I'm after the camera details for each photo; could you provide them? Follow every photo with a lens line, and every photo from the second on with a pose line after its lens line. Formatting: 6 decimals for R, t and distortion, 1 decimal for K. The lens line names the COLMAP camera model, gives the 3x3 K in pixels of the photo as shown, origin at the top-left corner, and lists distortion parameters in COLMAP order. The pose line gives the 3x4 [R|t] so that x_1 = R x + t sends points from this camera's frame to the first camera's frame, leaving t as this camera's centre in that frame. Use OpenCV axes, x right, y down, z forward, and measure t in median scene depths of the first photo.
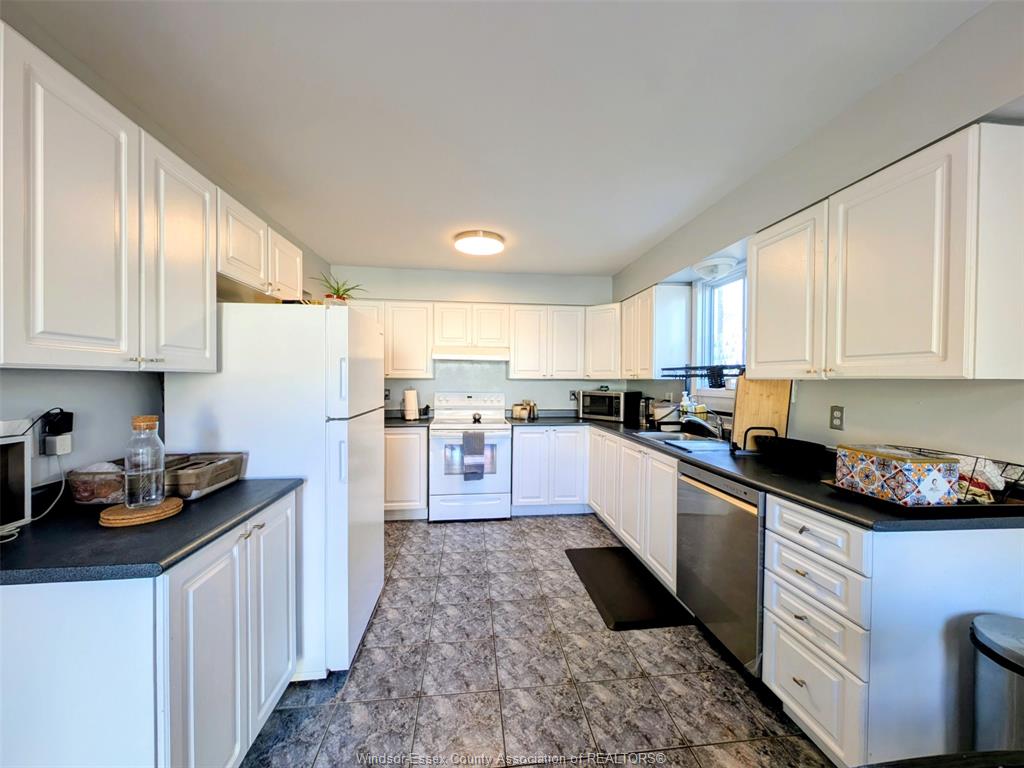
lens RADIAL K [[382.0, 0, 512.3], [0, 382.0, 382.1], [0, 0, 1]] dist [-0.005395, -0.000233]
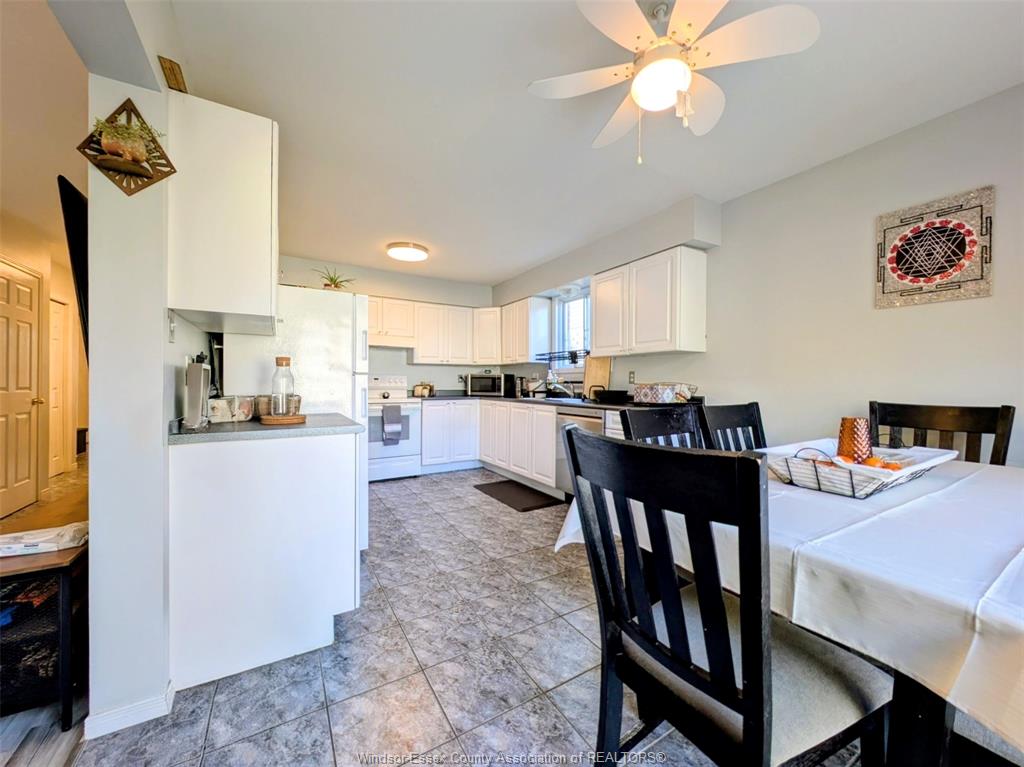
lens RADIAL K [[382.0, 0, 513.2], [0, 382.0, 383.7], [0, 0, 1]] dist [-0.005395, -0.000233]
pose [[0.909898, -0.003855, 0.414814, -0.437058], [0.004918, 0.999987, -0.001495, 0.115790], [-0.414803, 0.003400, 0.909905, -0.445045]]
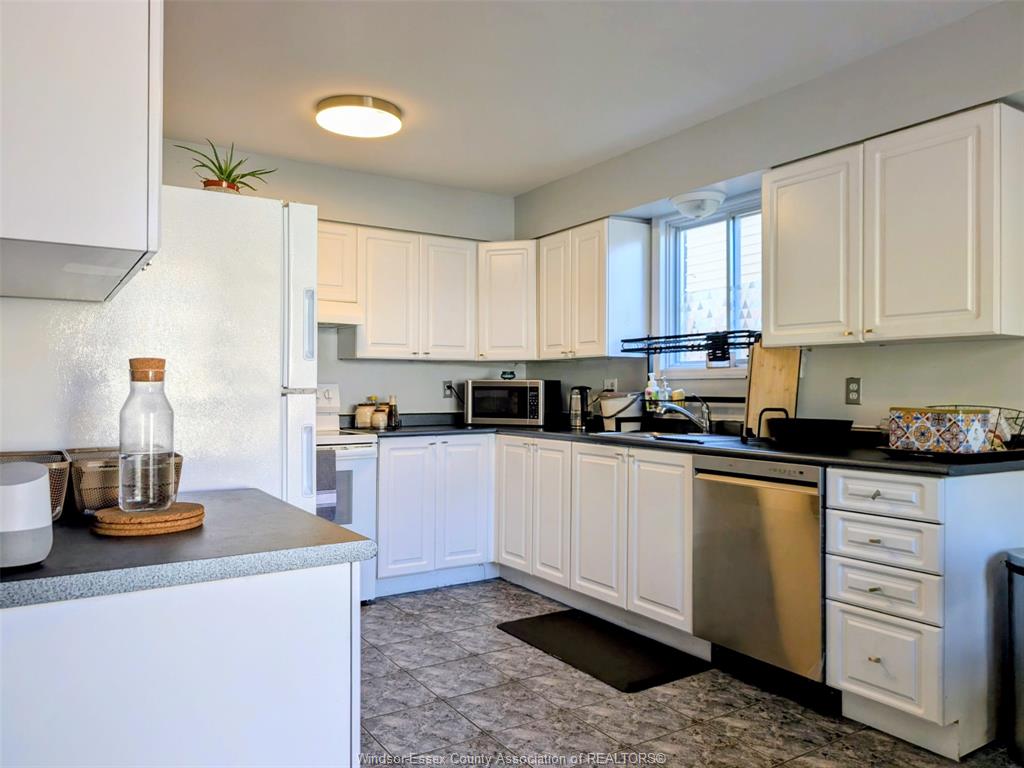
lens RADIAL K [[738.8, 0, 514.4], [0, 738.8, 379.6], [0, 0, 1]] dist [0.013966, -0.023010]
pose [[0.896673, 0.001181, 0.442693, -0.553359], [0.006466, 0.999855, -0.015763, 0.082870], [-0.442647, 0.016997, 0.896535, -0.163768]]
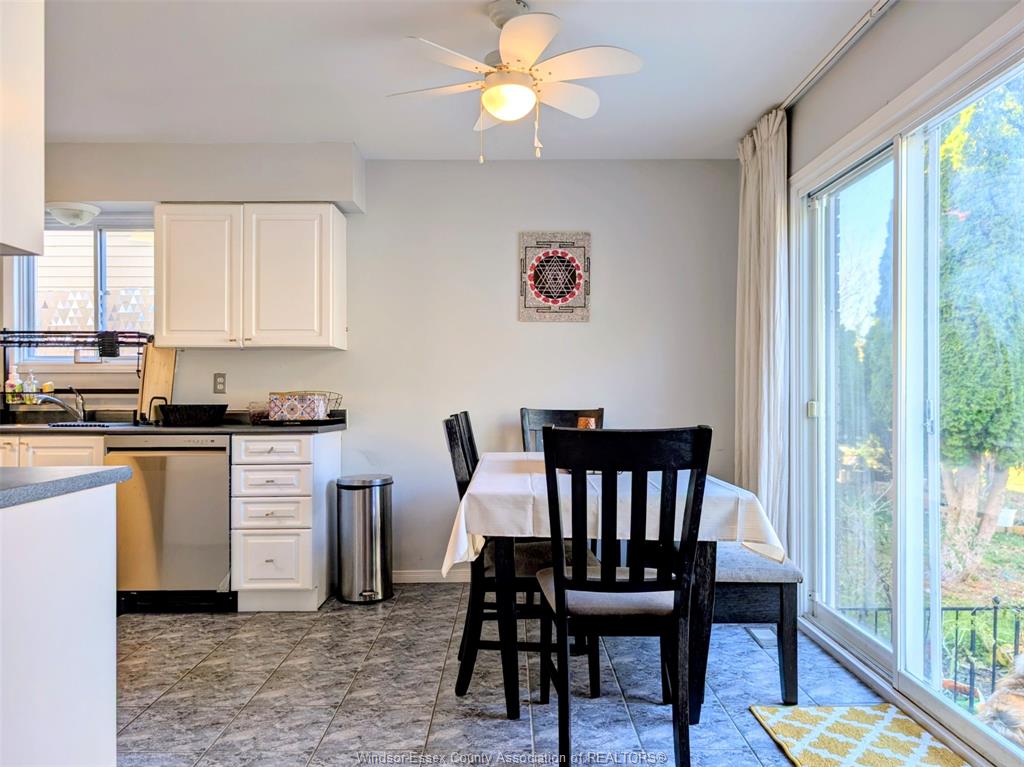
lens RADIAL K [[738.8, 0, 509.6], [0, 738.8, 391.8], [0, 0, 1]] dist [0.013966, -0.023010]
pose [[0.109942, -0.001589, 0.993937, -1.207900], [0.008457, 0.999964, 0.000664, 0.116957], [-0.993902, 0.008333, 0.109951, -0.116964]]
